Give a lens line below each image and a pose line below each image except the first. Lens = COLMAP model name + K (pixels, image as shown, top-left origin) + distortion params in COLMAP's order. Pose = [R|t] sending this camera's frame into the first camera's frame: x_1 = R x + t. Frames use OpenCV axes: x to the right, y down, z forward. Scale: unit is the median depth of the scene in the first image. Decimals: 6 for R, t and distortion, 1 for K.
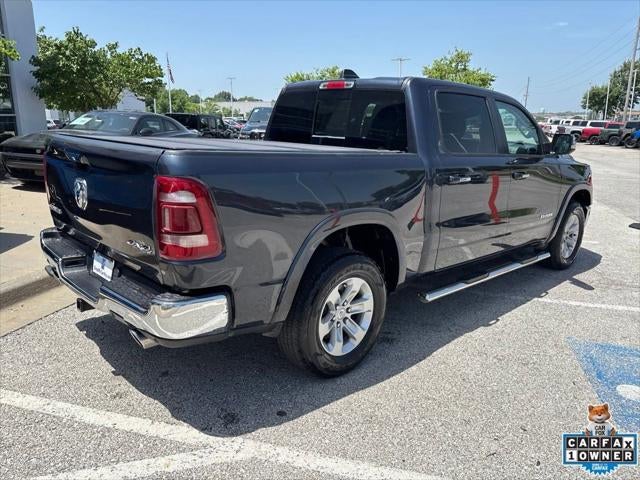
lens RADIAL K [[497.3, 0, 317.5], [0, 497.3, 234.7], [0, 0, 1]] dist [0.048944, -0.058449]
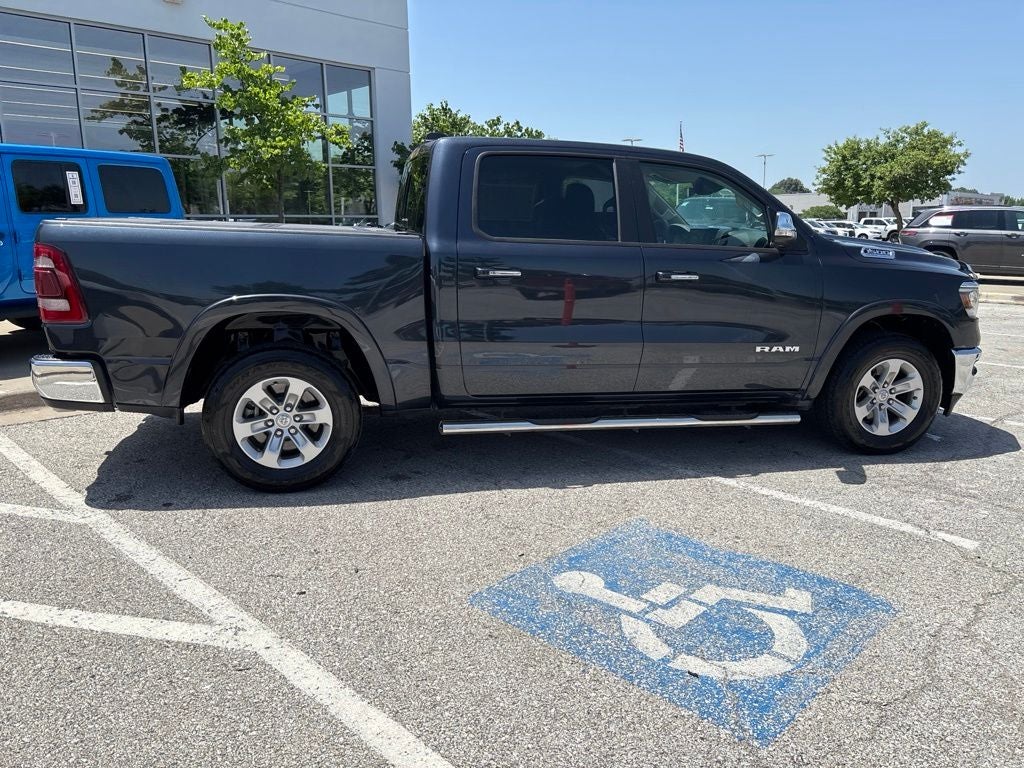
lens RADIAL K [[795.6, 0, 505.9], [0, 795.6, 386.0], [0, 0, 1]] dist [0.048944, -0.058449]
pose [[0.858652, 0.087291, -0.505072, 0.801148], [-0.101902, 0.994794, -0.001309, 0.048411], [0.502328, 0.052592, 0.863076, 0.007874]]
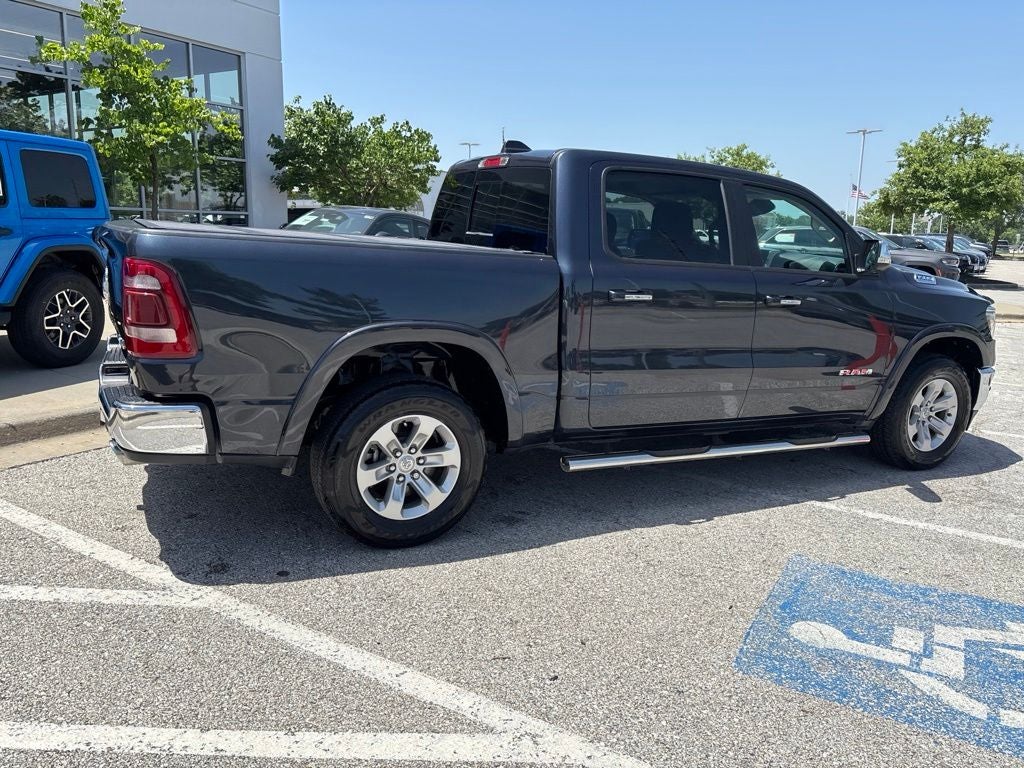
lens RADIAL K [[795.6, 0, 507.8], [0, 795.6, 373.6], [0, 0, 1]] dist [0.048944, -0.058449]
pose [[0.956926, 0.068893, -0.282038, 0.390950], [-0.082945, 0.995823, -0.038177, 0.043870], [0.278230, 0.059927, 0.958643, -0.075131]]
